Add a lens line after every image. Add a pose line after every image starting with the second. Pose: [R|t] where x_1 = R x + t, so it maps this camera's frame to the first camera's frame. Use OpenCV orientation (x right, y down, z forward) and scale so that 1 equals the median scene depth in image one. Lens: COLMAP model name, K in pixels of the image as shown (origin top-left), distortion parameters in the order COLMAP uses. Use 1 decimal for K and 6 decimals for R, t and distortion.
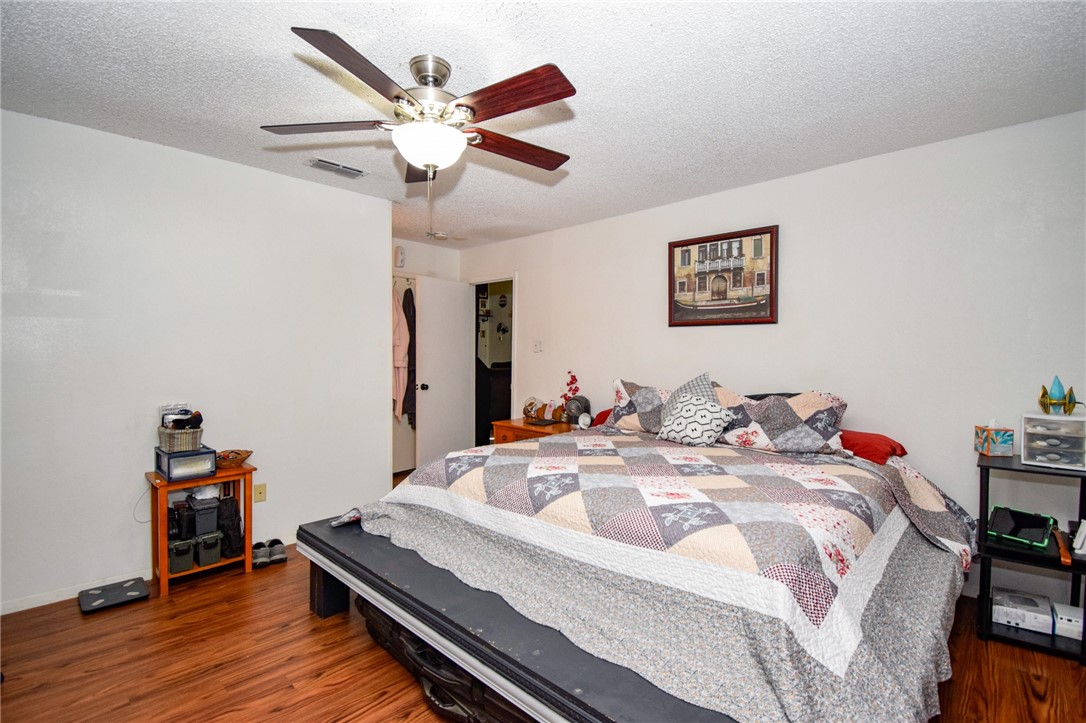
lens RADIAL K [[478.4, 0, 546.5], [0, 478.4, 360.6], [0, 0, 1]] dist [0.021947, -0.025931]
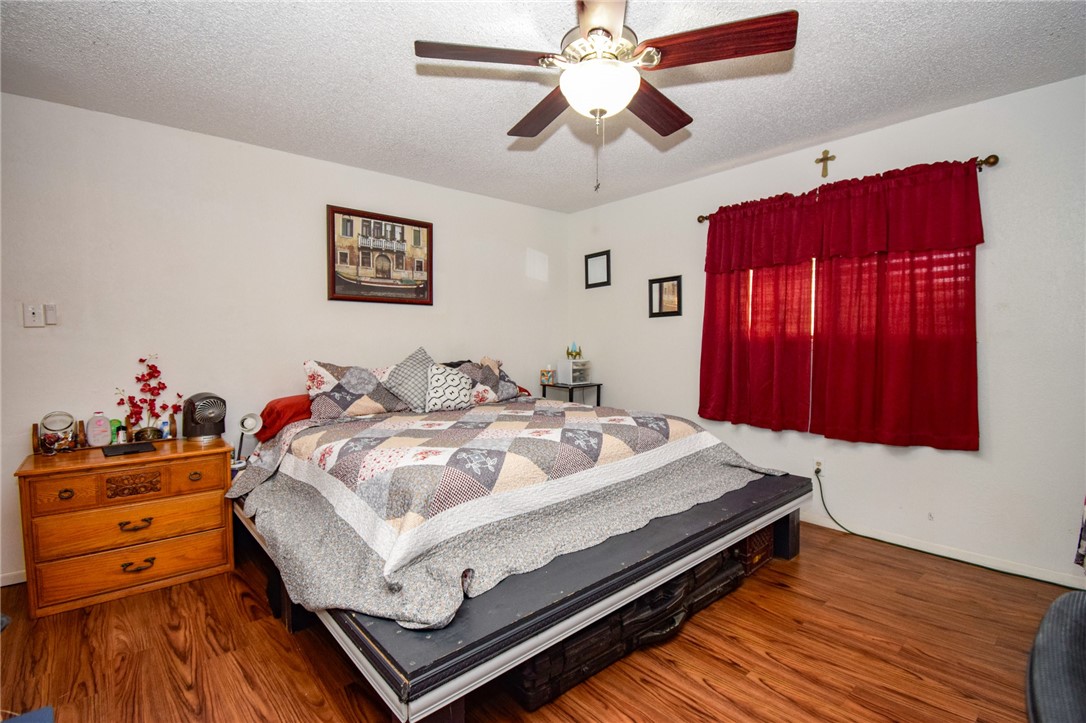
lens RADIAL K [[480.9, 0, 537.7], [0, 480.9, 362.5], [0, 0, 1]] dist [0.021663, -0.027171]
pose [[0.126950, -0.049773, 0.990660, -0.638597], [0.024947, 0.998585, 0.046974, 0.013882], [-0.991595, 0.018750, 0.128012, 0.543306]]
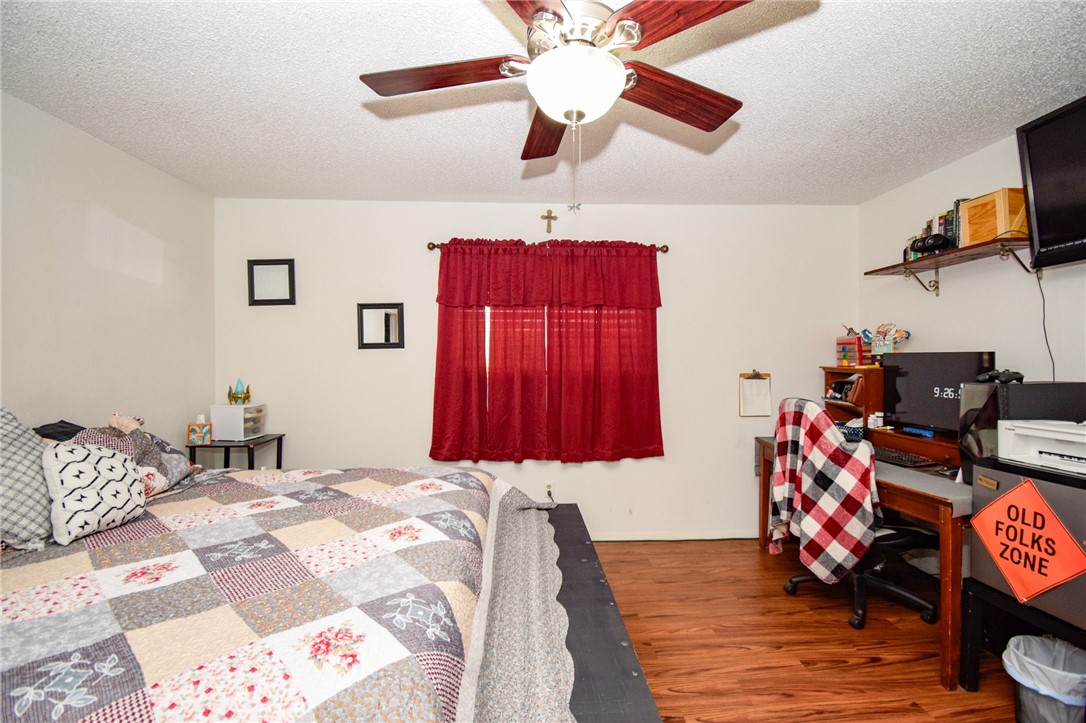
lens RADIAL K [[480.9, 0, 537.7], [0, 480.9, 362.5], [0, 0, 1]] dist [0.021663, -0.027171]
pose [[-0.690846, -0.008135, 0.722956, -0.399629], [0.014968, 0.999561, 0.025550, -0.025083], [-0.722847, 0.028473, -0.690421, 0.835357]]
